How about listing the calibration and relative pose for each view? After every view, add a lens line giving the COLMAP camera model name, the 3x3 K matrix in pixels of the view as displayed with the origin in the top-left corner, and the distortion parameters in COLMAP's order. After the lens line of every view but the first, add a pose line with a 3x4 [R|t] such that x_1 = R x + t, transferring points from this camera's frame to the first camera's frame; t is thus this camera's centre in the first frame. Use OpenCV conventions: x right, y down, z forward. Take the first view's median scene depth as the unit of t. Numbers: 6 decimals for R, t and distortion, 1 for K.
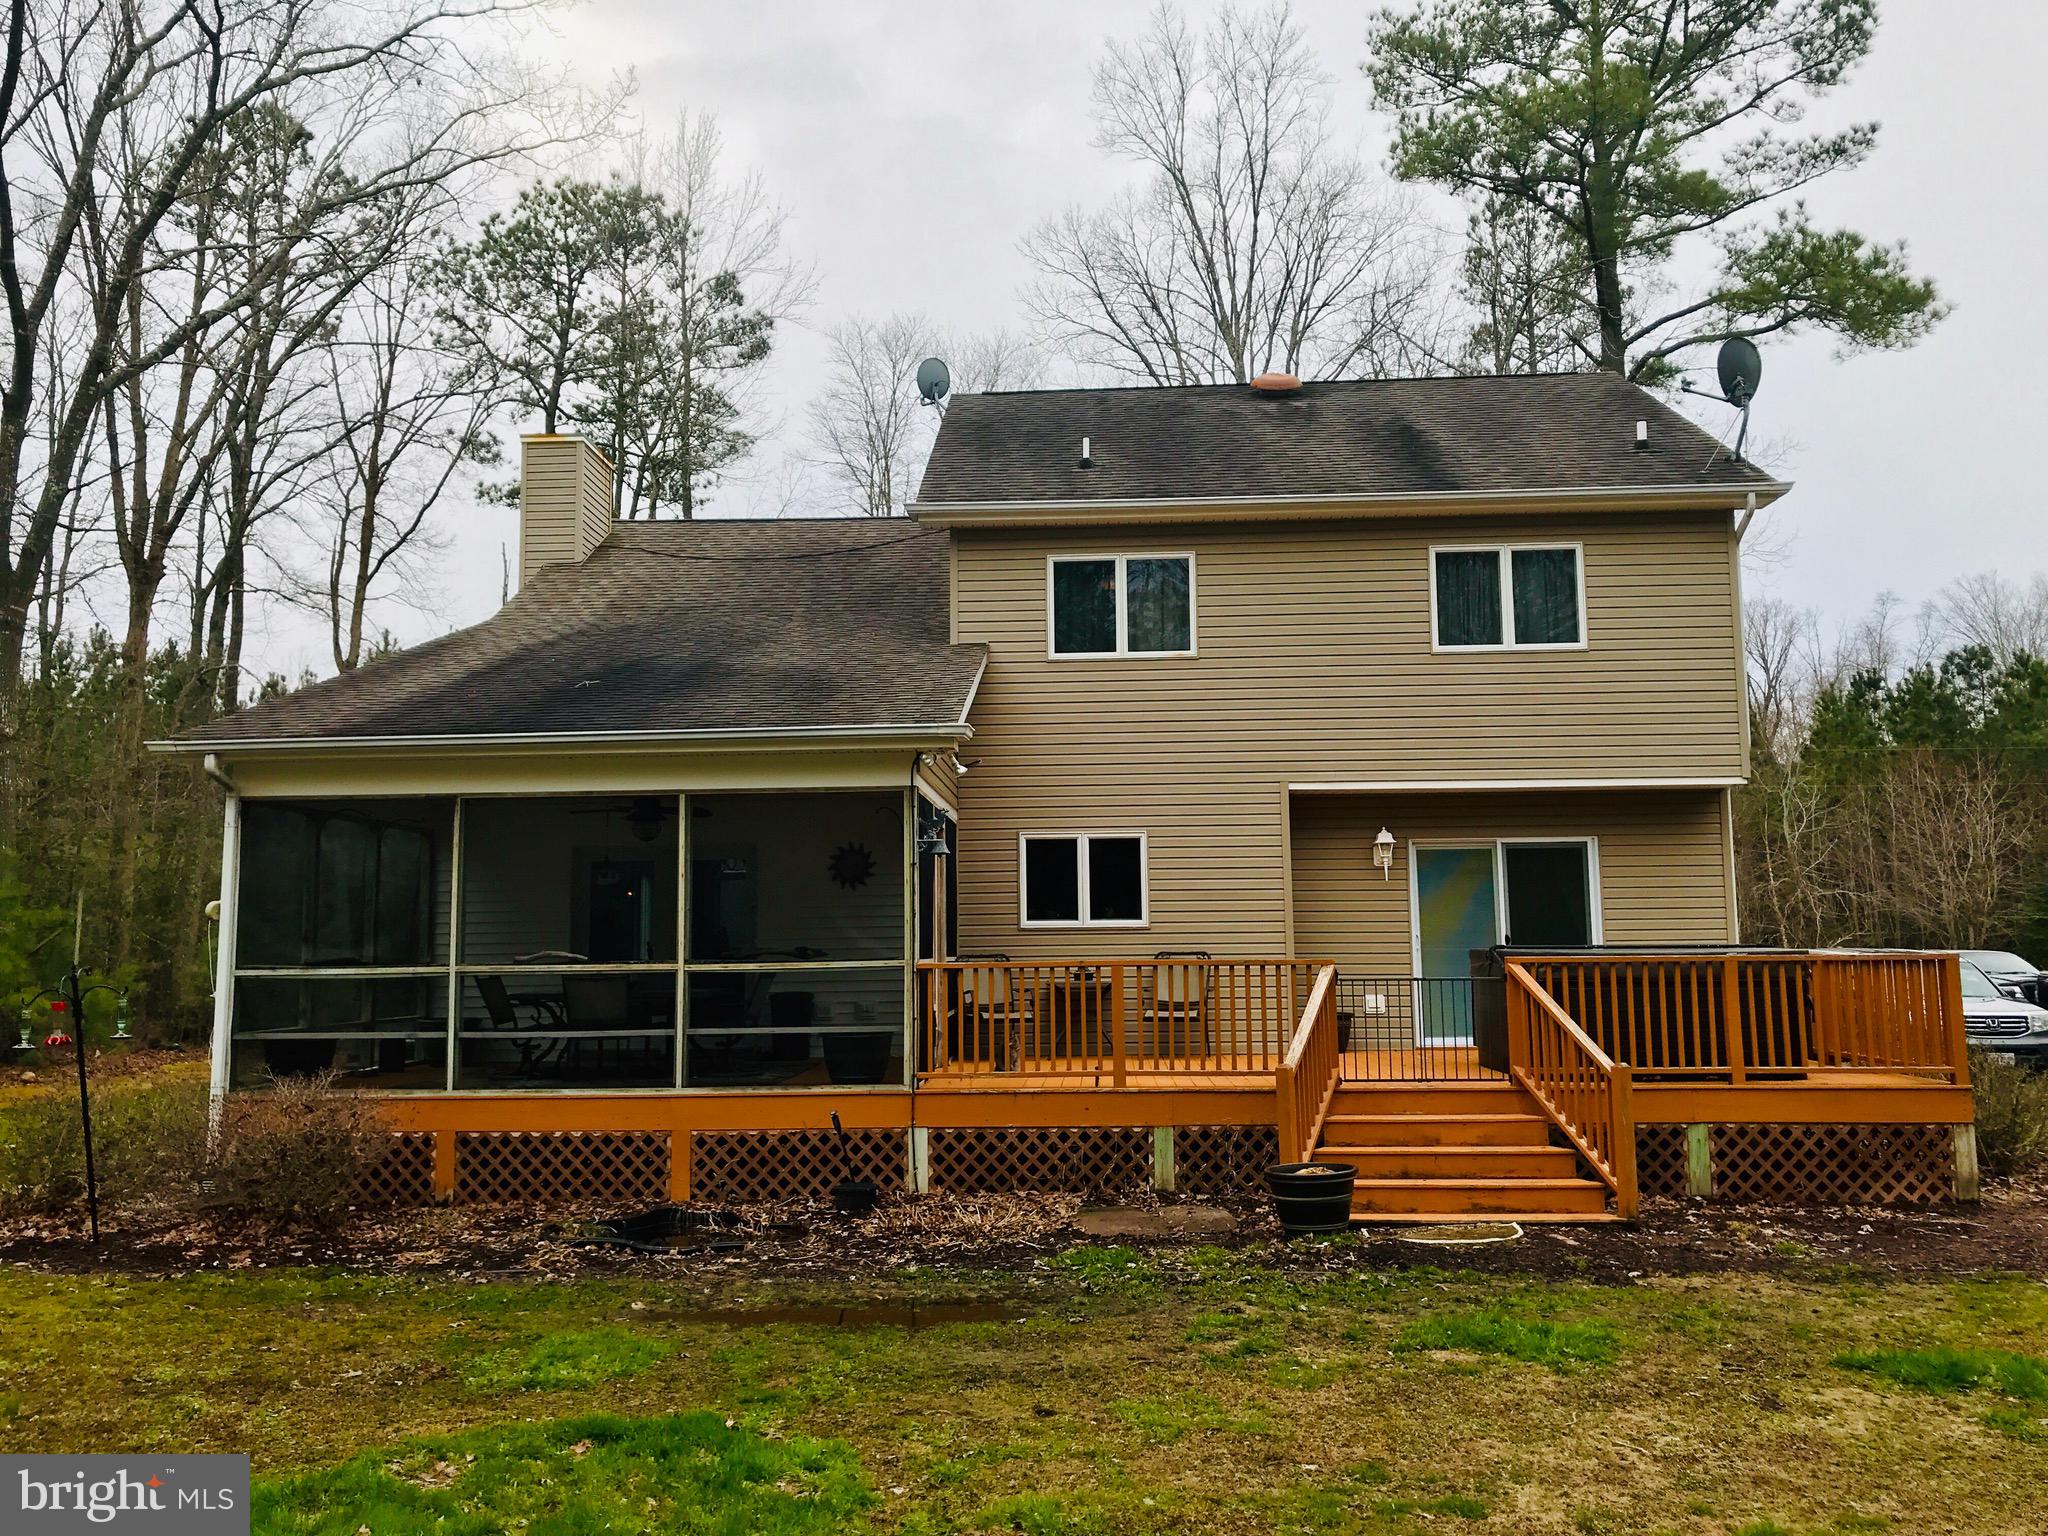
lens RADIAL K [[1671.5, 0, 1022.5], [0, 1671.5, 763.3], [0, 0, 1]] dist [0.058646, -0.086038]
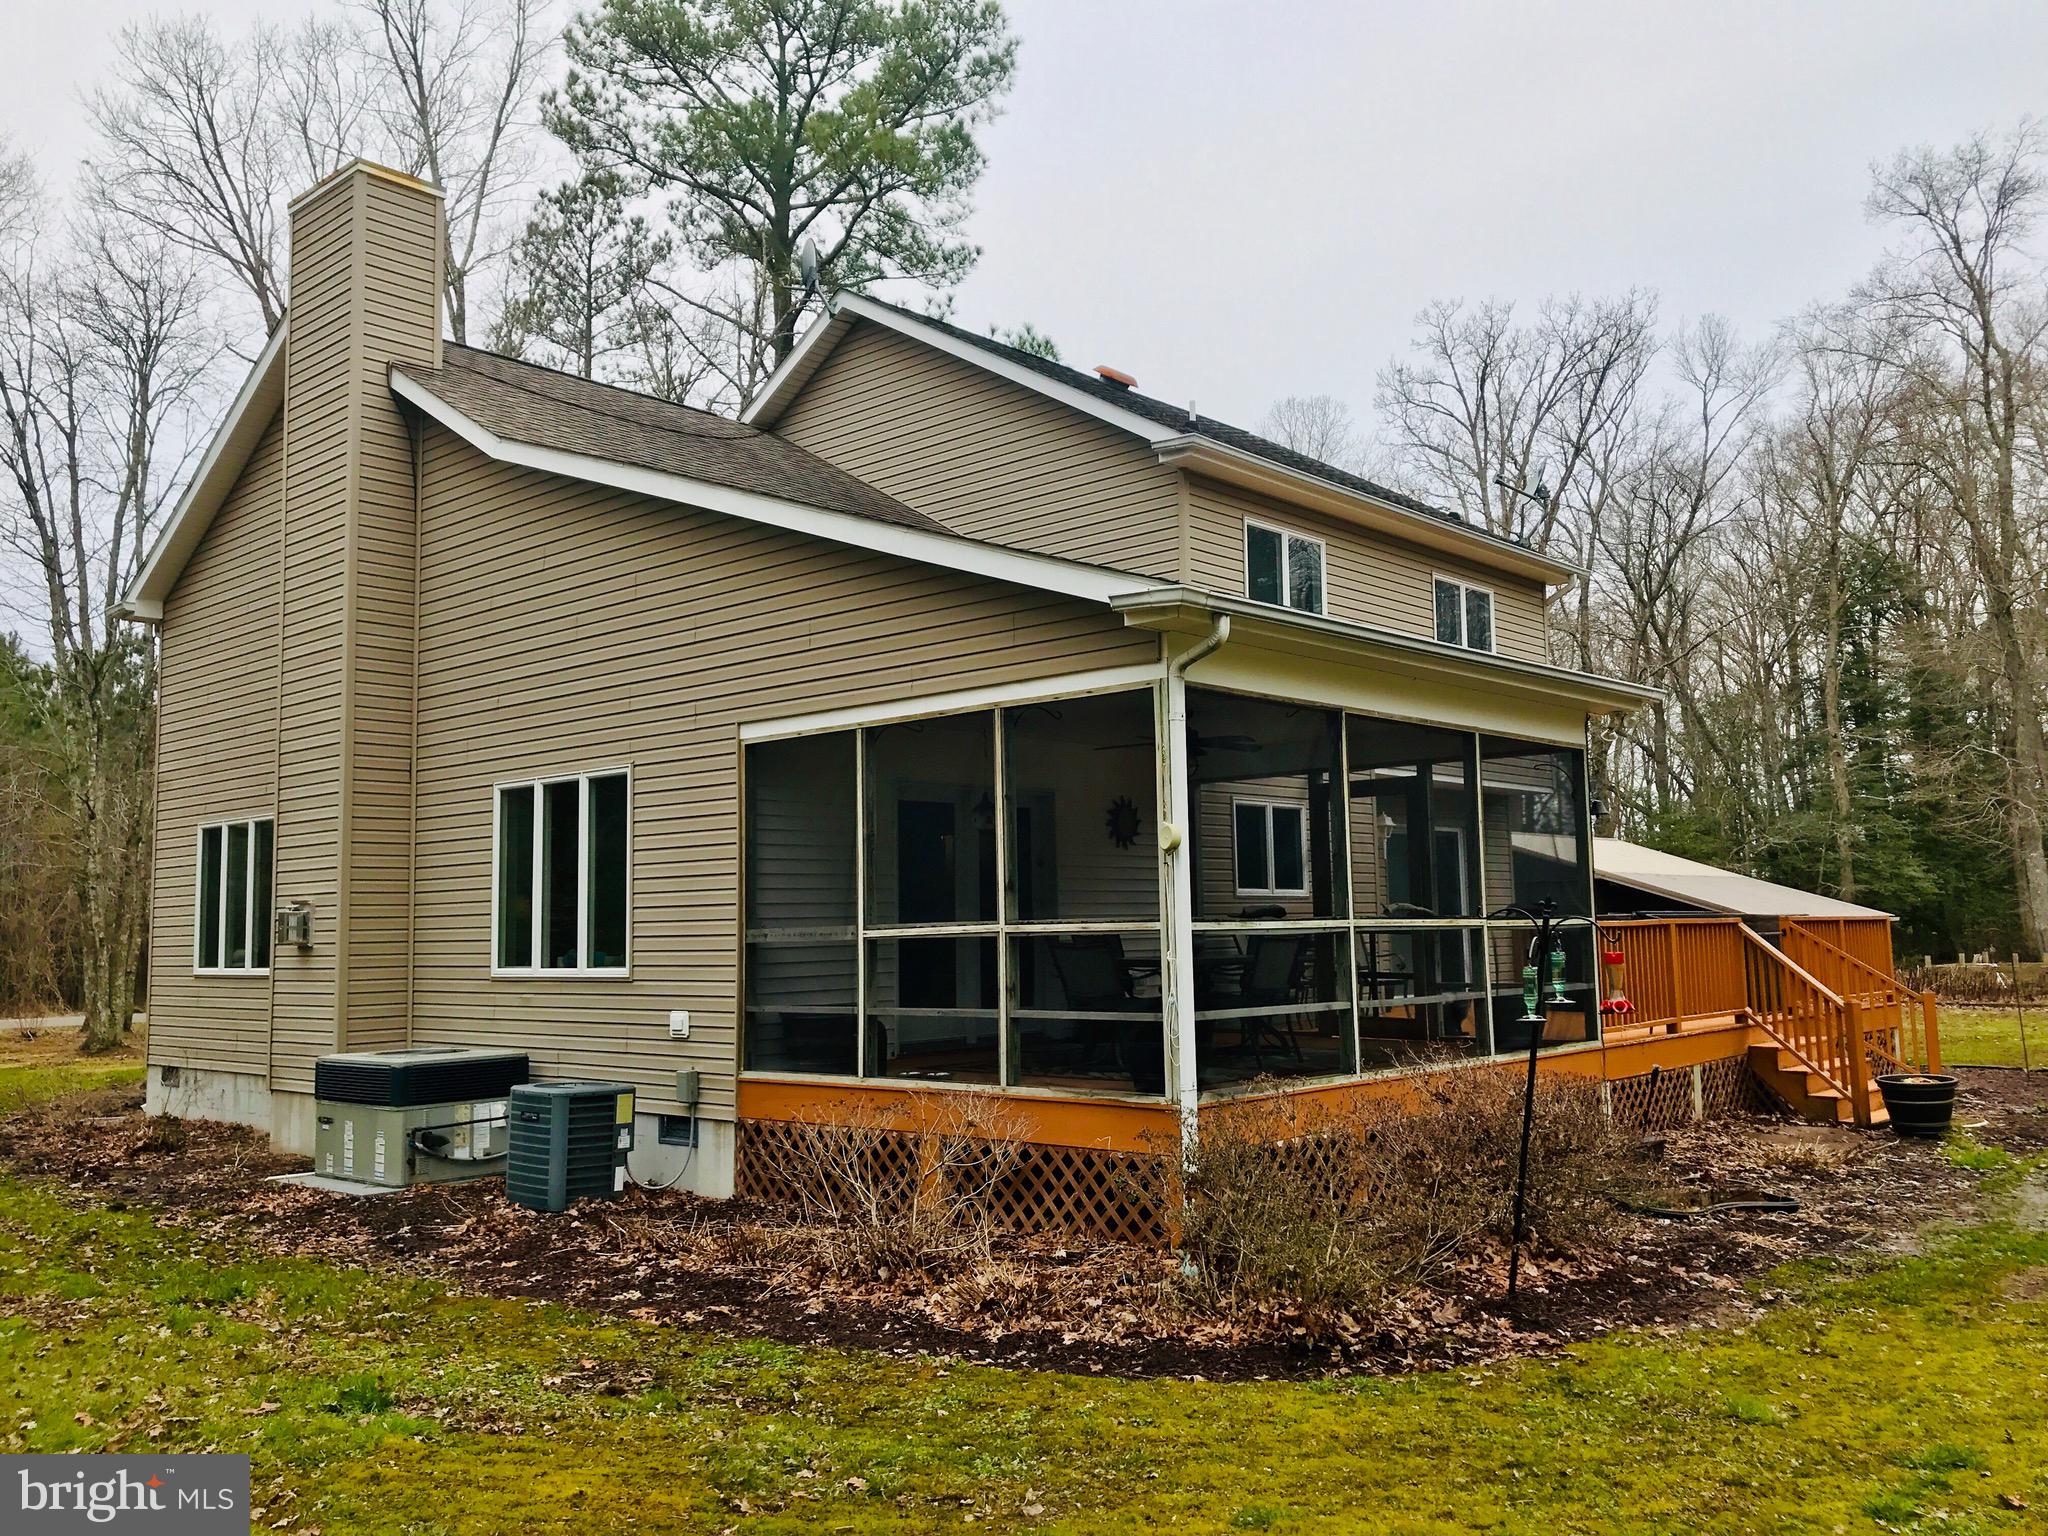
lens RADIAL K [[1671.5, 0, 1022.8], [0, 1671.5, 763.3], [0, 0, 1]] dist [0.058646, -0.086038]
pose [[0.624274, 0.079916, 0.777107, -0.851182], [-0.075885, 0.996253, -0.041492, 0.073185], [-0.777511, -0.033069, 0.627999, 0.497201]]
